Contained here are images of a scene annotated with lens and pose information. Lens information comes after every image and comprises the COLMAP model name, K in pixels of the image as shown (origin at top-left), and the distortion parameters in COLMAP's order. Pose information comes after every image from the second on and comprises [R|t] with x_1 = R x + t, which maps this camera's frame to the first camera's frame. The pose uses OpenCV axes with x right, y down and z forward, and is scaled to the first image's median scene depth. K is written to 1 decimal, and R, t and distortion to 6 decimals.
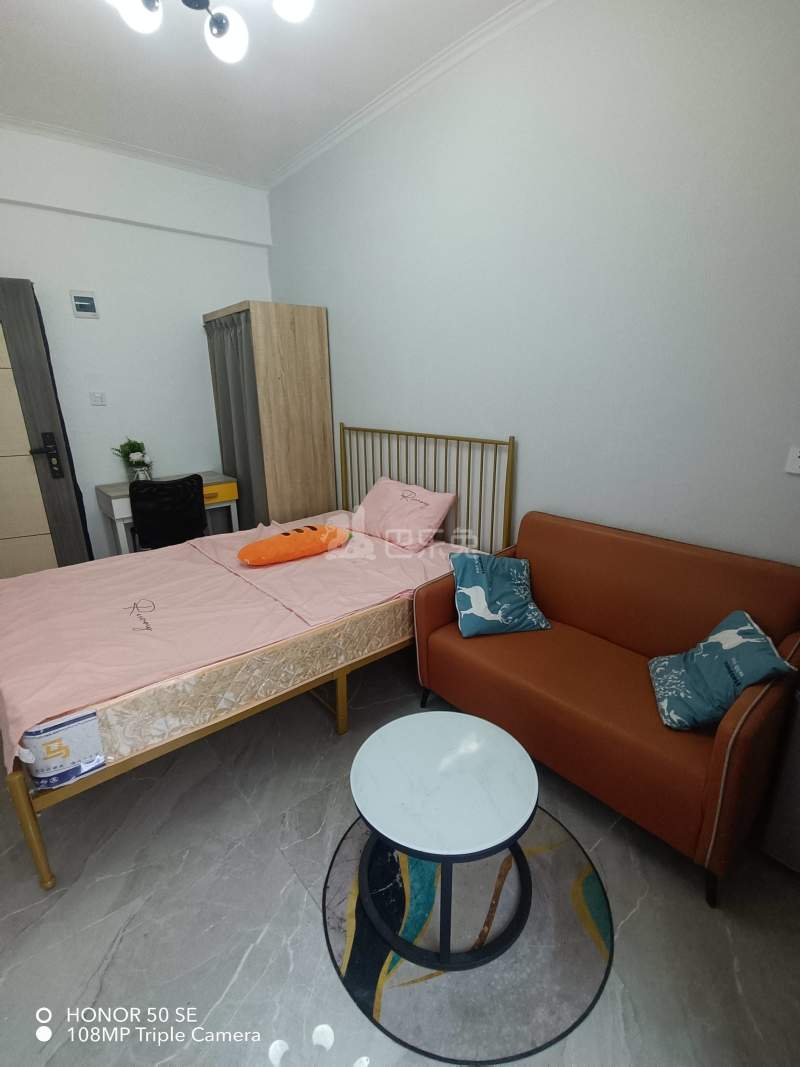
lens RADIAL K [[486.6, 0, 400.7], [0, 486.6, 531.9], [0, 0, 1]] dist [-0.000282, 0.000438]
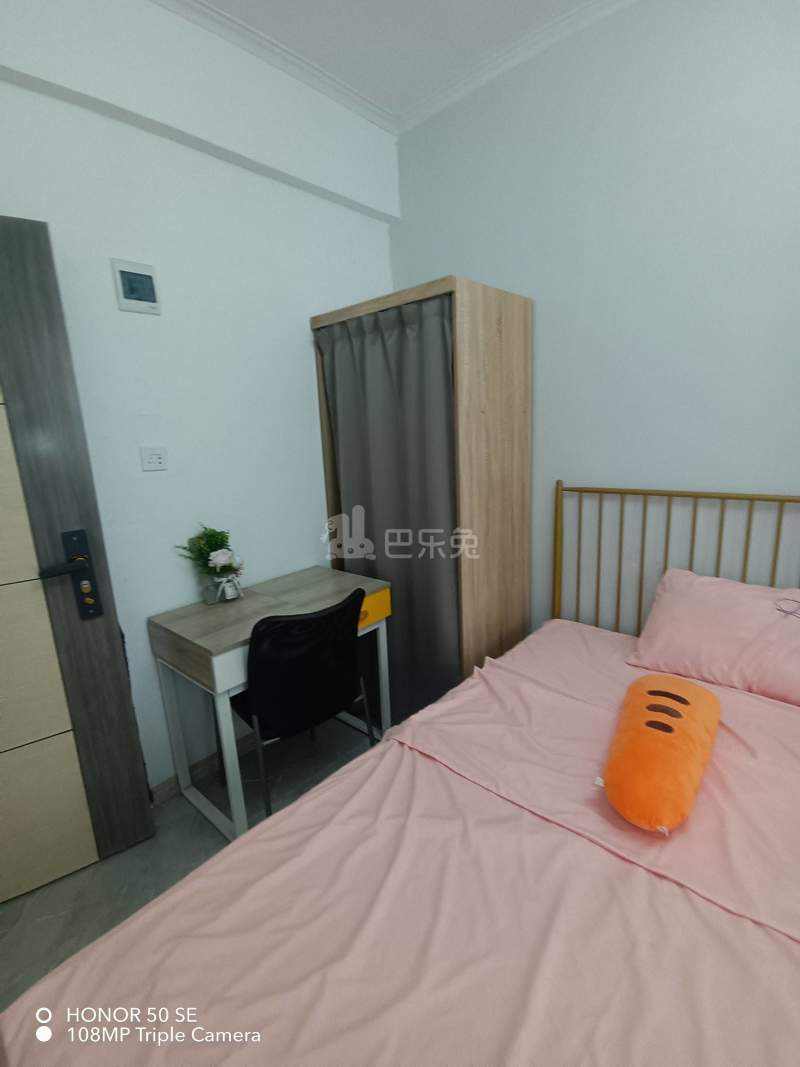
lens RADIAL K [[489.2, 0, 400.0], [0, 489.2, 533.5], [0, 0, 1]] dist [-0.003043, -0.000637]
pose [[0.990284, -0.059620, 0.125630, -0.418153], [0.069766, 0.994512, -0.077970, -0.126856], [-0.120292, 0.085977, 0.989008, 0.428283]]
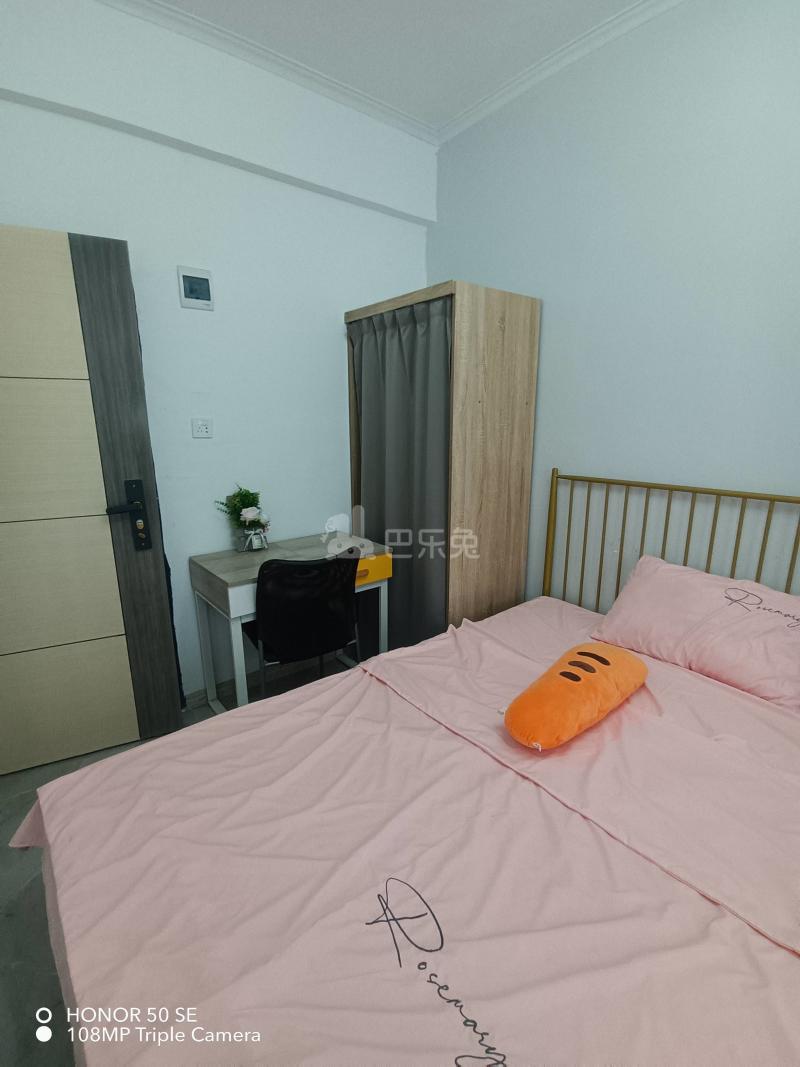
lens RADIAL K [[488.6, 0, 400.0], [0, 488.6, 533.5], [0, 0, 1]] dist [-0.007682, -0.000493]
pose [[0.999622, 0.018644, -0.020226, -0.330325], [-0.019763, 0.998201, -0.056602, -0.095579], [0.019134, 0.056981, 0.998192, 0.340778]]
